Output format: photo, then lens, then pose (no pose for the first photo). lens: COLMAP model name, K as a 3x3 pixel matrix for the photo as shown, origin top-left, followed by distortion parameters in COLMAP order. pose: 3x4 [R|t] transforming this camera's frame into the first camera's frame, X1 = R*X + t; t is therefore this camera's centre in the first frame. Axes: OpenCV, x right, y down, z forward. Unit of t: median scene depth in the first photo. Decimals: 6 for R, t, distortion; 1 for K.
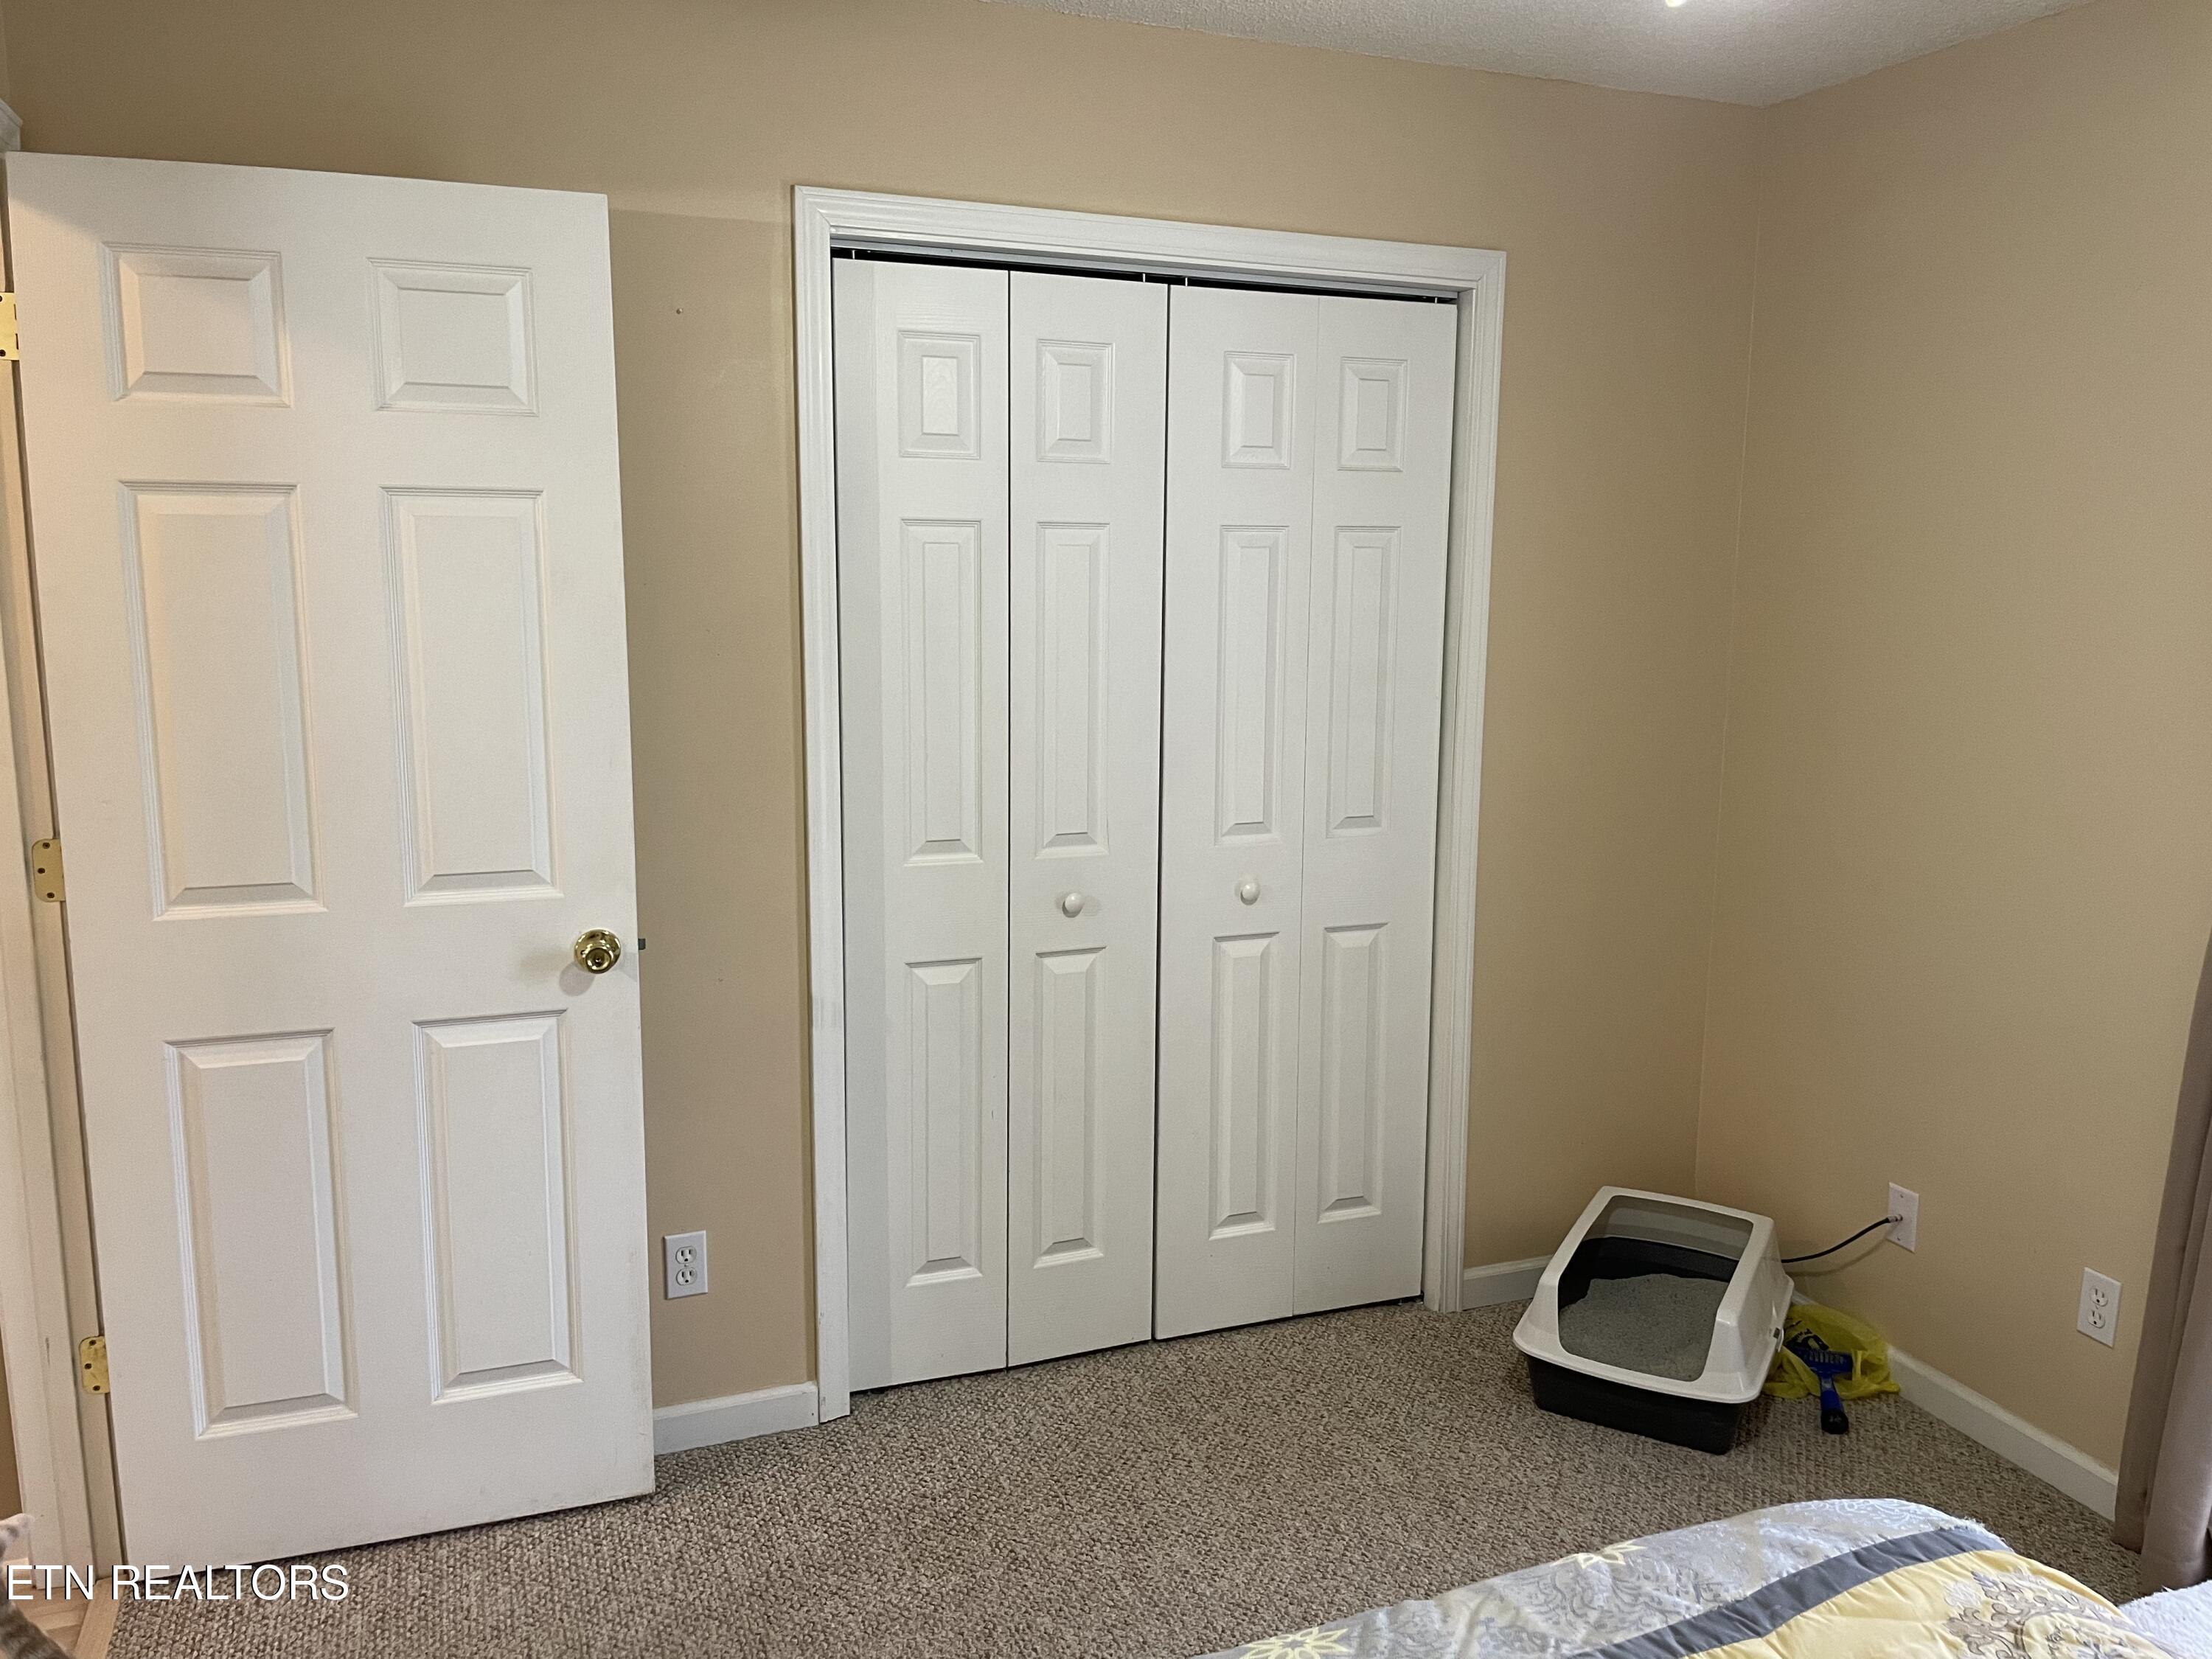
lens RADIAL K [[1702.3, 0, 1196.6], [0, 1702.3, 816.2], [0, 0, 1]] dist [0.081021, -0.093765]
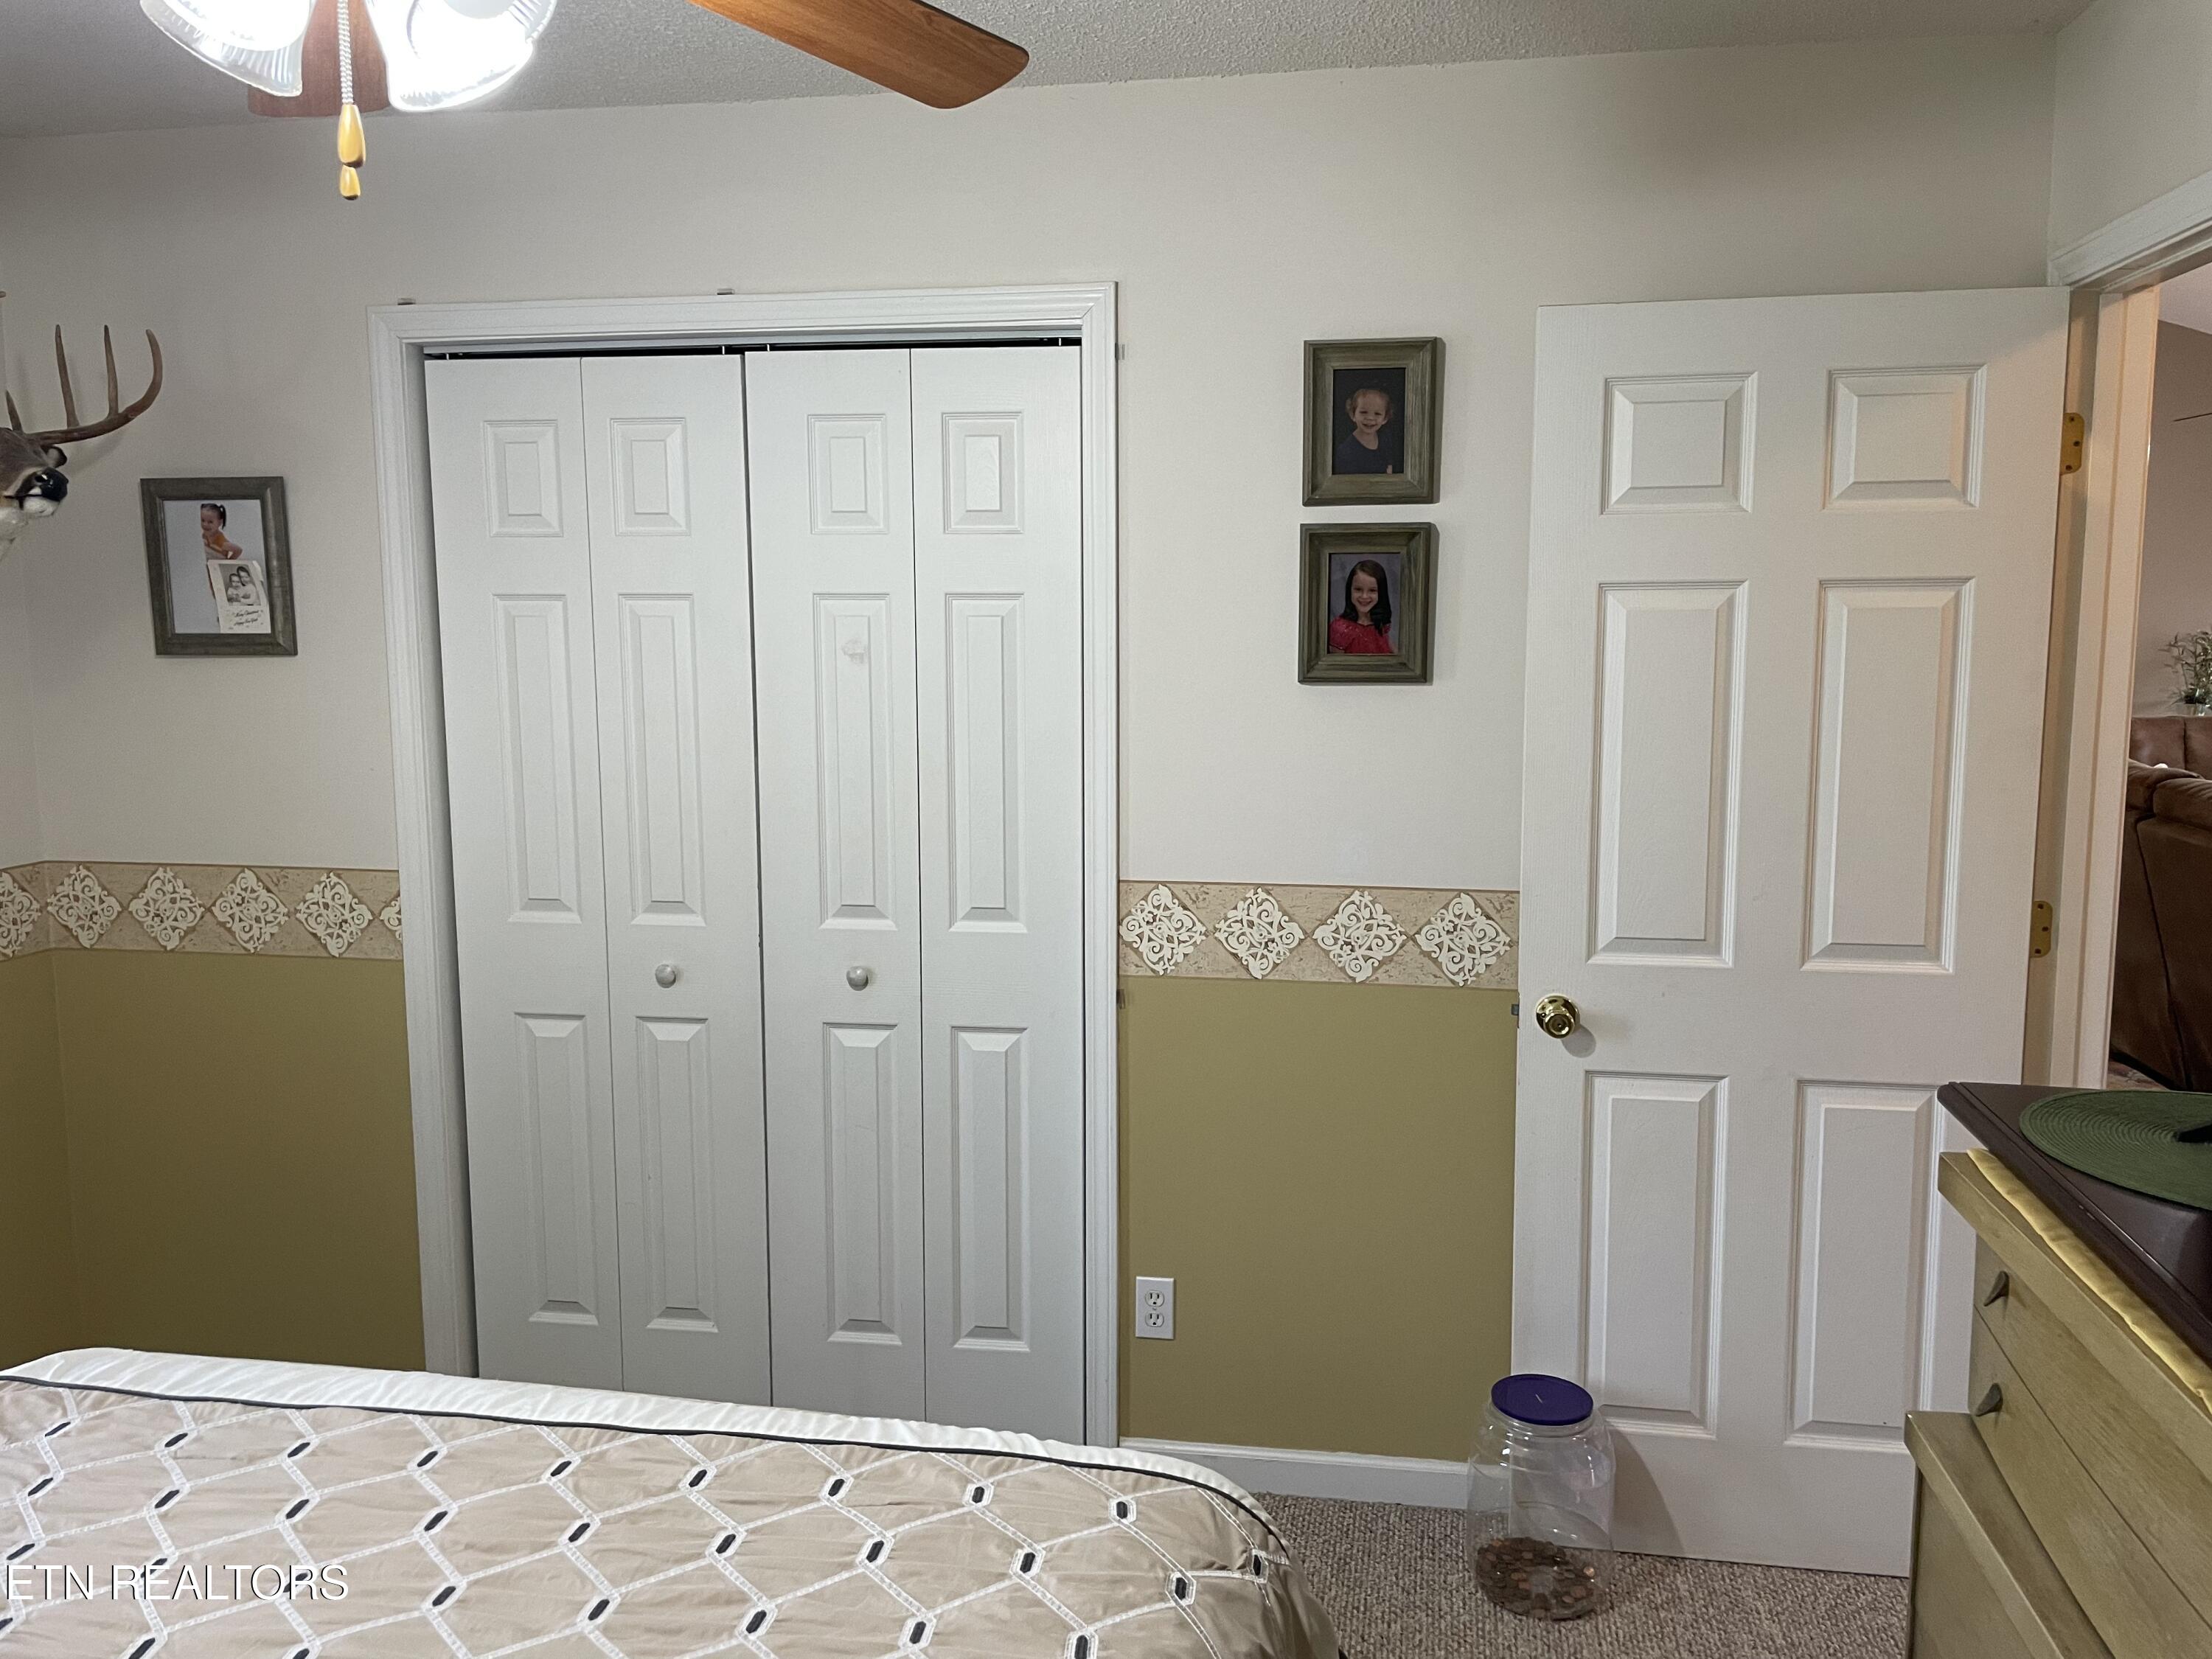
lens RADIAL K [[1702.3, 0, 1109.9], [0, 1702.3, 827.6], [0, 0, 1]] dist [0.081021, -0.093765]
pose [[0.851647, 0.050292, -0.521697, 0.577476], [-0.068344, 0.997543, -0.015404, -0.030685], [0.519641, 0.048773, 0.852992, 0.230943]]
